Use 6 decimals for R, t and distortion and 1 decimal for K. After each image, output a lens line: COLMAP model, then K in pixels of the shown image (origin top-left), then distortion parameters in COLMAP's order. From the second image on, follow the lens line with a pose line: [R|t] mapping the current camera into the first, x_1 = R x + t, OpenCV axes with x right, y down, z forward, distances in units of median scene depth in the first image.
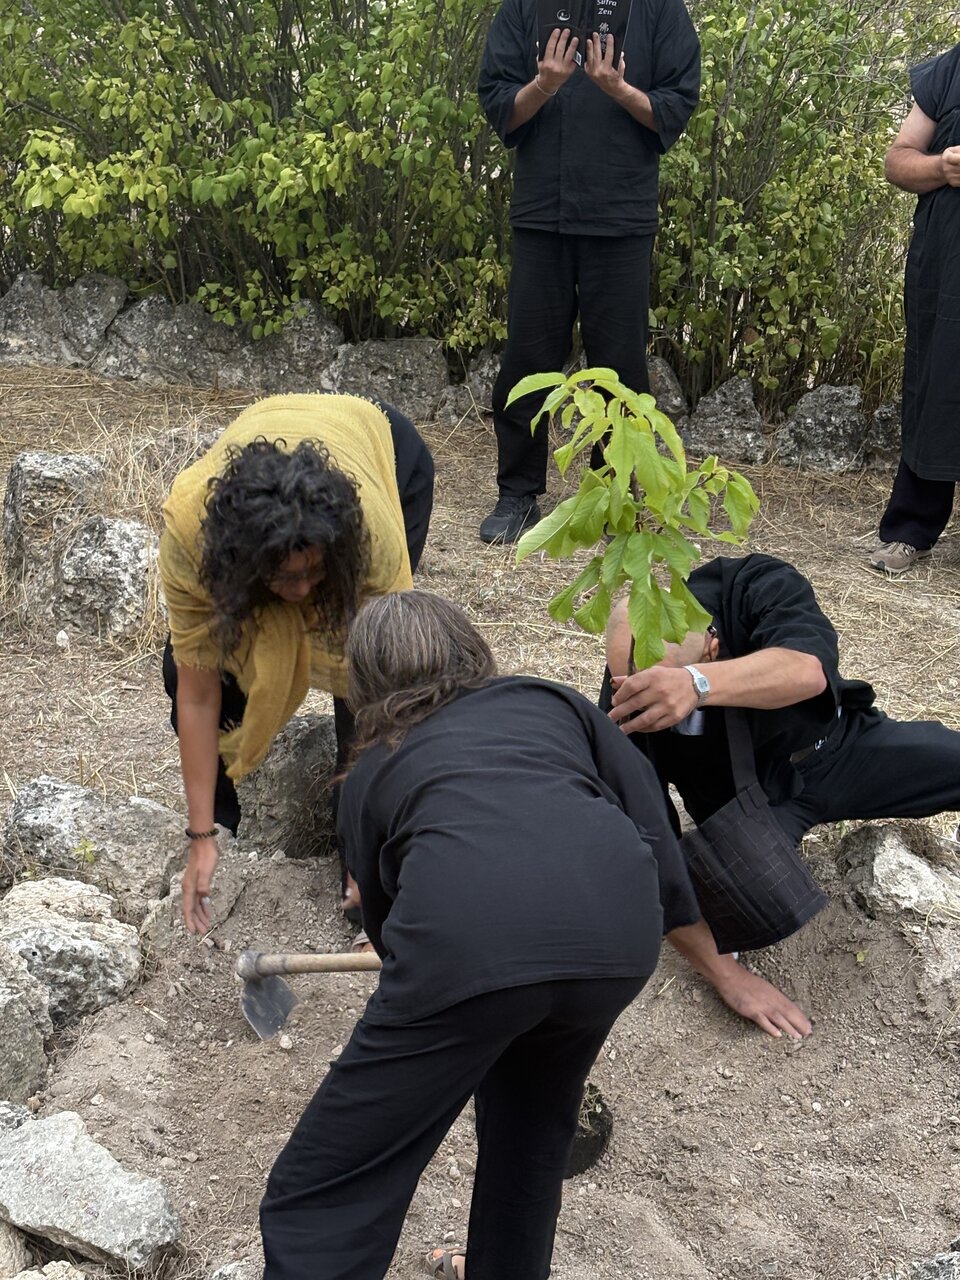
lens RADIAL K [[2176.4, 0, 448.7], [0, 2176.4, 675.7], [0, 0, 1]] dist [0.364118, -1.867202]
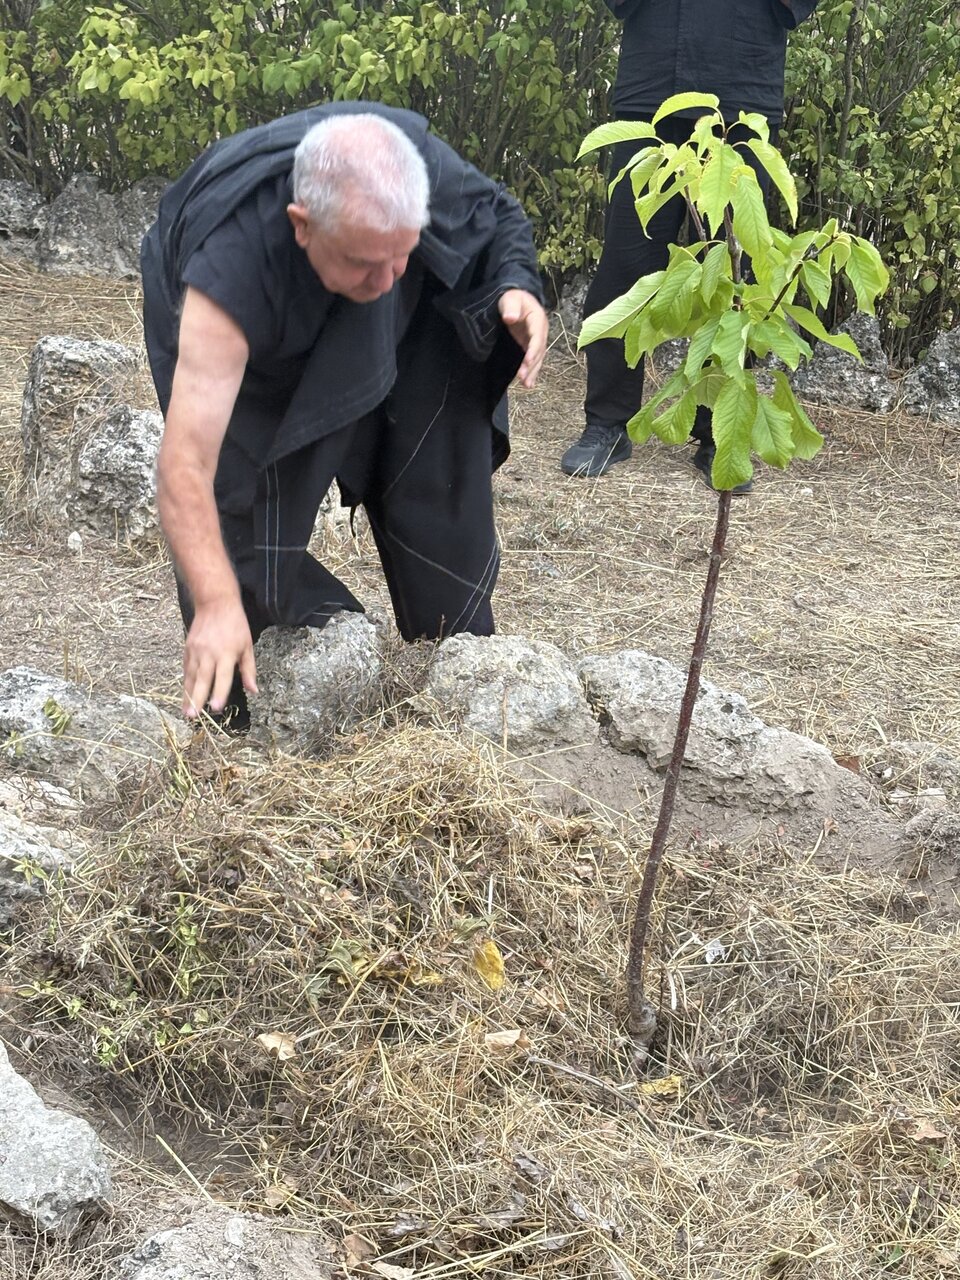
lens RADIAL K [[2216.6, 0, 454.0], [0, 2216.6, 675.5], [0, 0, 1]] dist [0.341015, -1.538854]
pose [[0.997957, 0.049613, -0.040254, 0.010815], [-0.050319, 0.998593, -0.016720, 0.035525], [0.039368, 0.018711, 0.999050, 0.094056]]
